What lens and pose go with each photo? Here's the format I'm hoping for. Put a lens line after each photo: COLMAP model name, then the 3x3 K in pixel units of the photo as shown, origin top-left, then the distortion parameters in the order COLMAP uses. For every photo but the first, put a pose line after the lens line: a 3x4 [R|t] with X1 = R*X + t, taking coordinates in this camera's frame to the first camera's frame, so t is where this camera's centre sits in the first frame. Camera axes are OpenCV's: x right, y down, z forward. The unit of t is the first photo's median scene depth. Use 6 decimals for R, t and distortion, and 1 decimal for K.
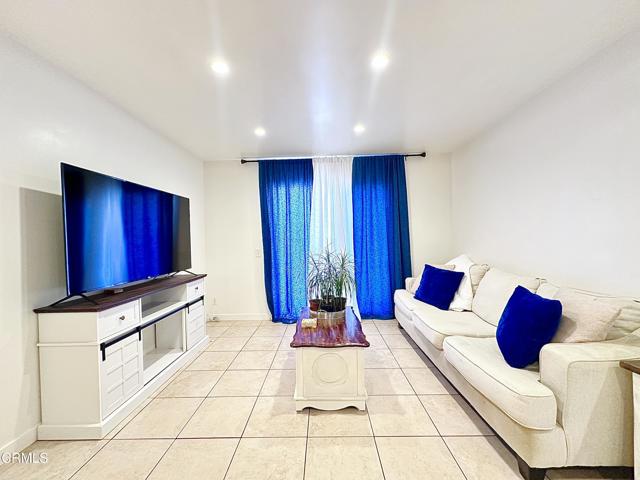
lens RADIAL K [[254.0, 0, 320.4], [0, 254.0, 239.3], [0, 0, 1]] dist [0.000673, -0.000385]
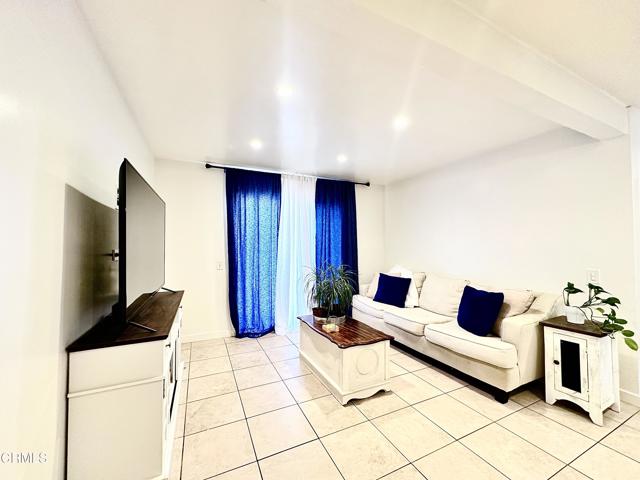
lens RADIAL K [[254.0, 0, 320.7], [0, 254.0, 239.2], [0, 0, 1]] dist [0.000673, -0.000385]
pose [[0.895552, 0.035168, 0.443566, -0.406315], [-0.018532, 0.998955, -0.041785, -0.011071], [-0.444572, 0.029200, 0.895267, 0.000719]]
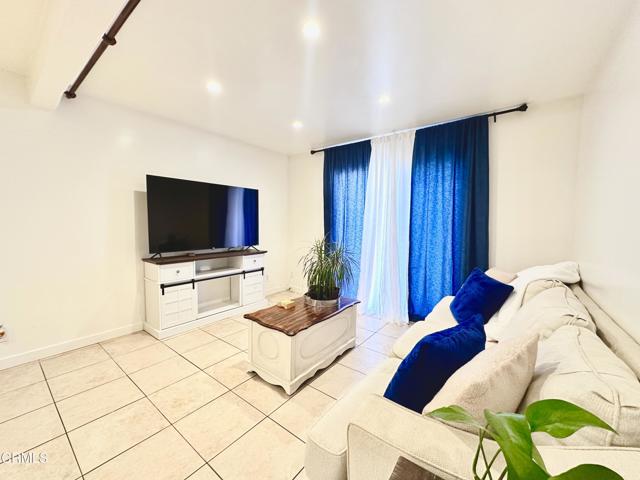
lens RADIAL K [[254.0, 0, 321.0], [0, 254.0, 240.3], [0, 0, 1]] dist [0.000673, -0.000385]
pose [[0.806750, 0.075636, -0.586031, 0.470359], [-0.036801, 0.996280, 0.077924, -0.020270], [0.589745, -0.041299, 0.806533, 0.153437]]
